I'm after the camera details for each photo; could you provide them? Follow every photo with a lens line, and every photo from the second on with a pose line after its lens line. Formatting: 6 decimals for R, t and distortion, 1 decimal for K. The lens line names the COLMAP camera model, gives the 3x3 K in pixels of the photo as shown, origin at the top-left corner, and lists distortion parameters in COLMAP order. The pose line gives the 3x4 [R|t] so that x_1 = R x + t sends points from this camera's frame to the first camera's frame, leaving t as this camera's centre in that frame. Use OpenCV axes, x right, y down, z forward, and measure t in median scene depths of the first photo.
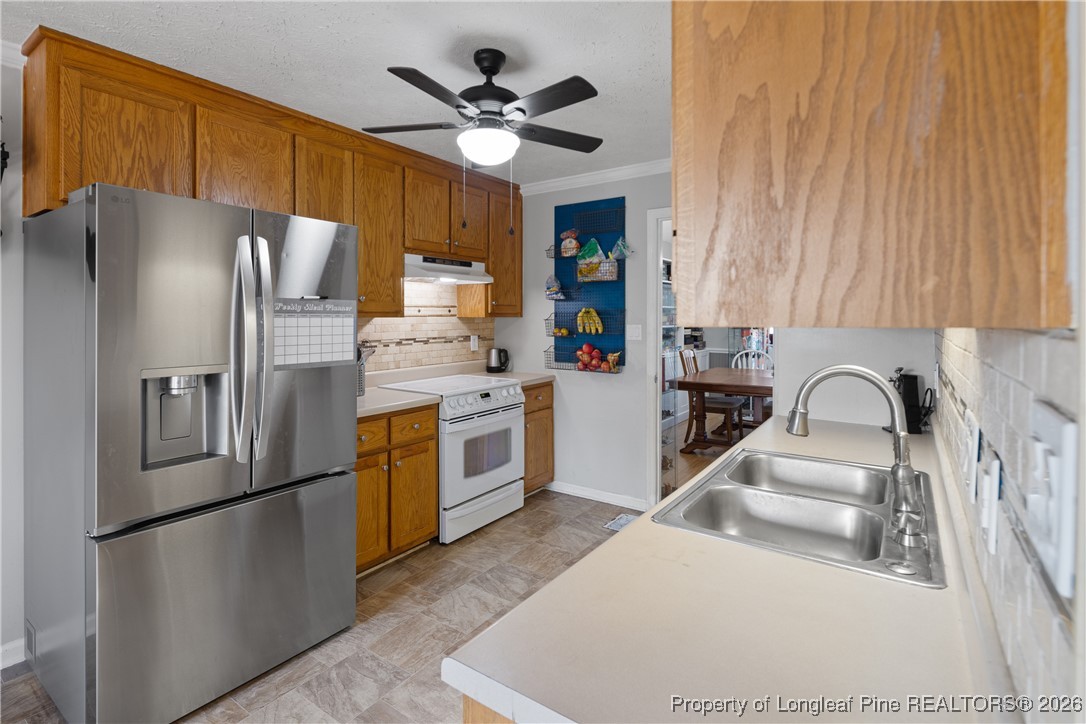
lens RADIAL K [[522.5, 0, 542.3], [0, 522.5, 315.9], [0, 0, 1]] dist [-0.000194, -0.000131]
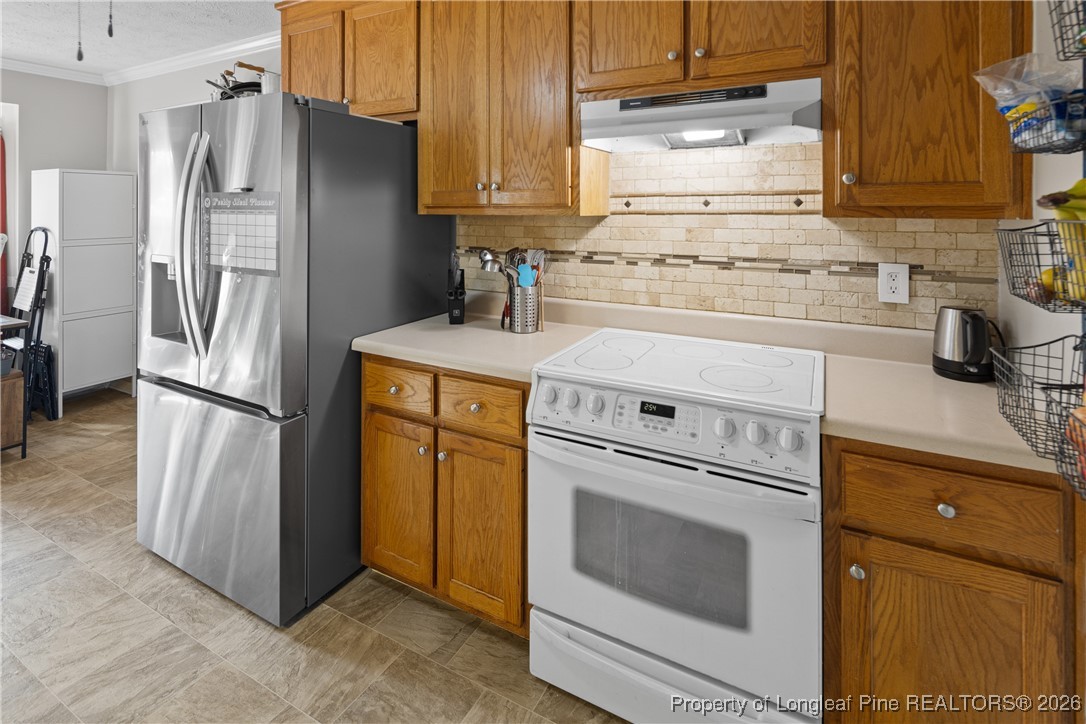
lens RADIAL K [[524.1, 0, 539.7], [0, 524.1, 205.6], [0, 0, 1]] dist [0.002109, -0.001726]
pose [[0.112281, -0.008688, -0.993639, 0.307945], [-0.001666, 0.999959, -0.008932, -0.002692], [0.993675, 0.002658, 0.112261, 0.927299]]
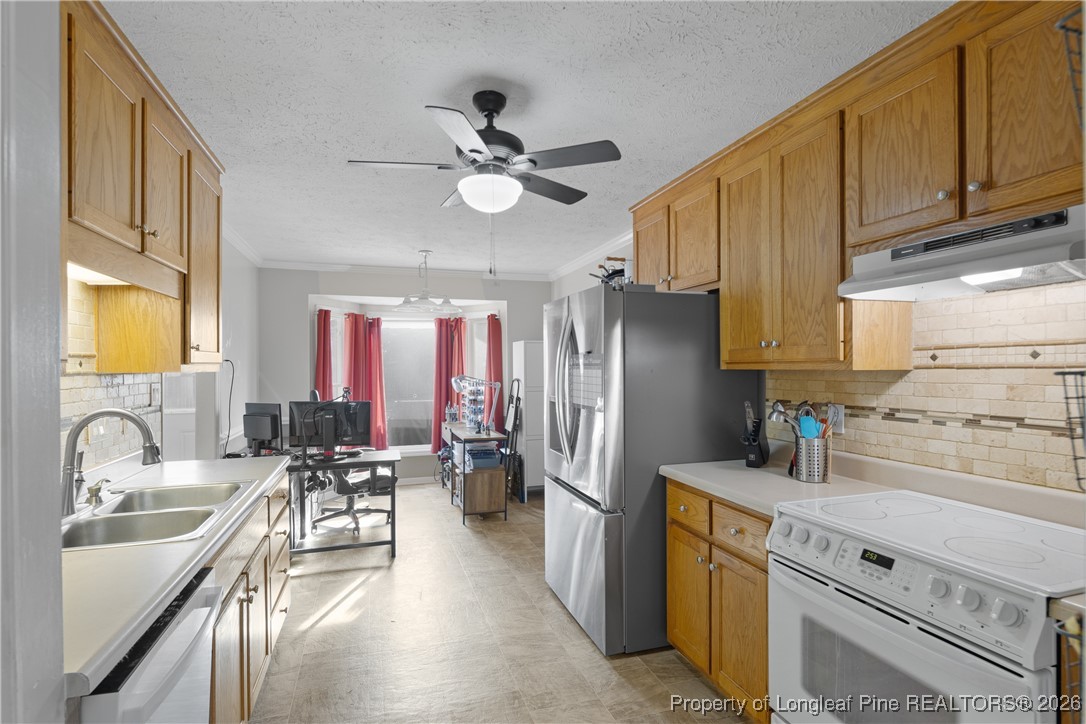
lens RADIAL K [[524.4, 0, 540.2], [0, 524.4, 367.2], [0, 0, 1]] dist [-0.001568, -0.000843]
pose [[-0.608174, 0.001730, -0.793802, 0.411460], [0.003953, 0.999992, -0.000849, -0.000580], [0.793794, -0.003655, -0.608176, 1.118561]]
